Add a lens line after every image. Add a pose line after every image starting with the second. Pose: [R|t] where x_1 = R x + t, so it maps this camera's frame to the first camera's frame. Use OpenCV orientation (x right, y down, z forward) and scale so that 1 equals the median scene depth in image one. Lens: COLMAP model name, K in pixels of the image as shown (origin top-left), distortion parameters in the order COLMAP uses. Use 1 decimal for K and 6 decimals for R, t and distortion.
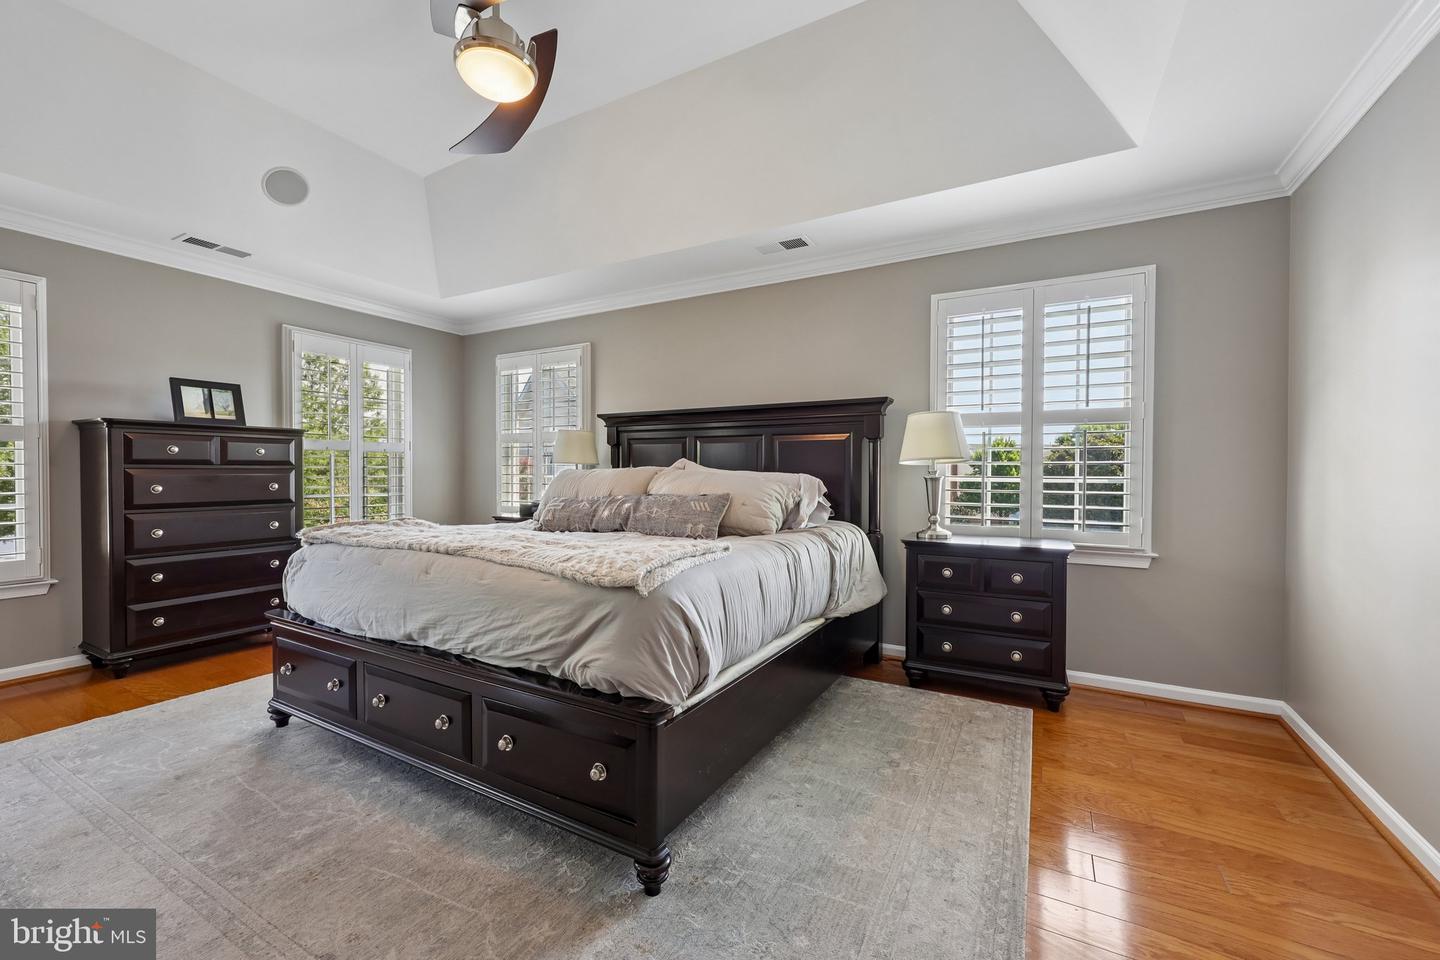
lens RADIAL K [[579.0, 0, 704.9], [0, 579.0, 481.0], [0, 0, 1]] dist [-0.001234, 0.000344]
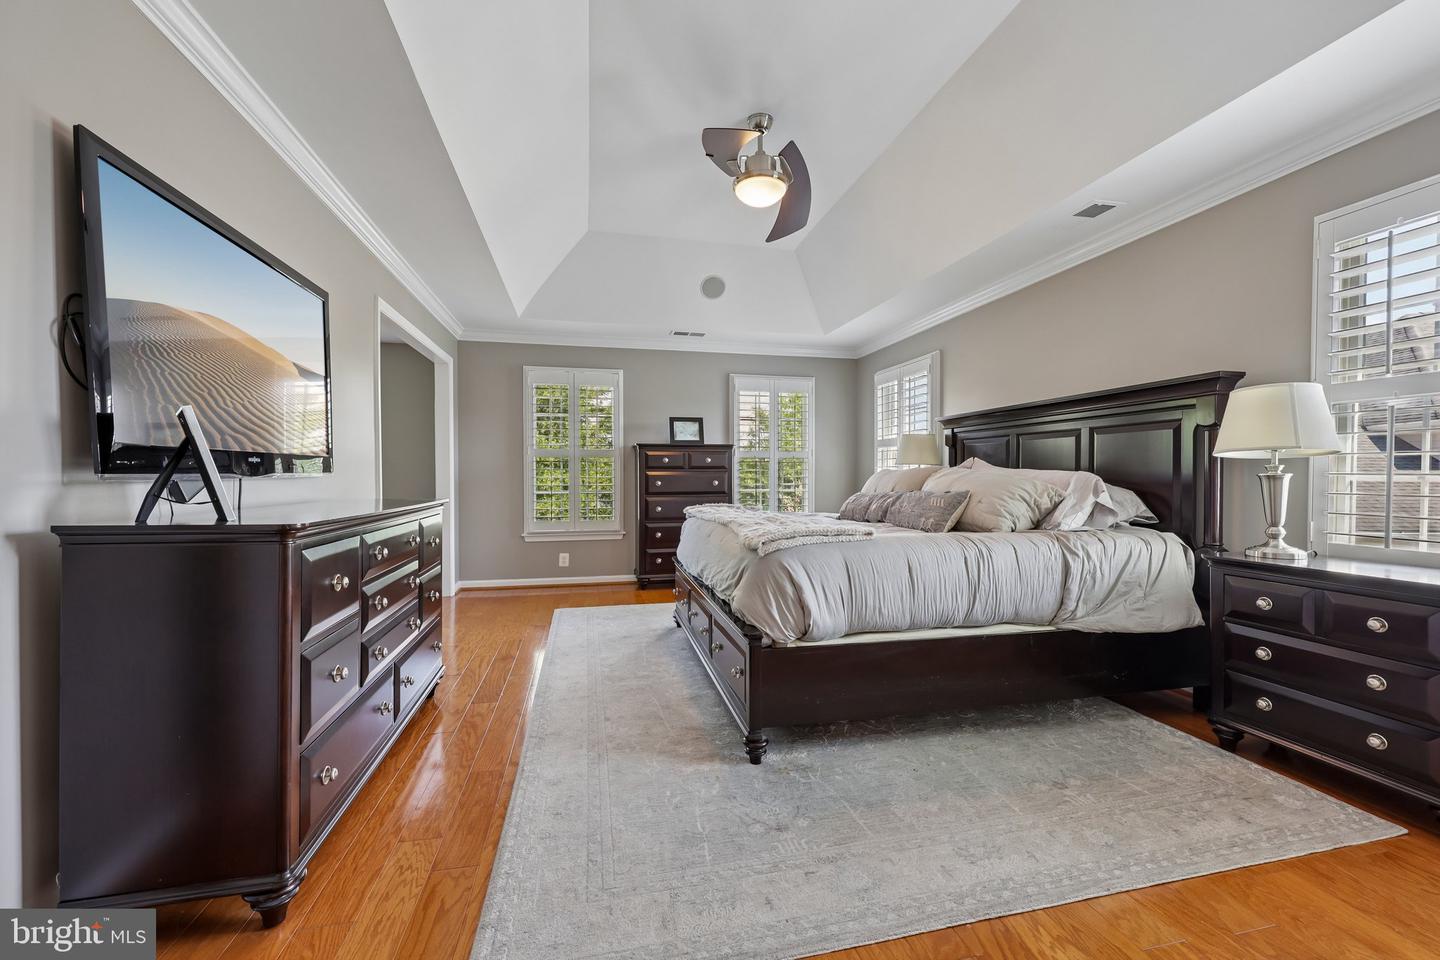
lens RADIAL K [[571.3, 0, 714.2], [0, 571.3, 481.6], [0, 0, 1]] dist [0.008847, -0.000021]
pose [[0.670309, 0.005652, -0.742061, 0.481247], [-0.008315, 0.999965, 0.000105, 0.008372], [0.742036, 0.006100, 0.670333, -0.016169]]
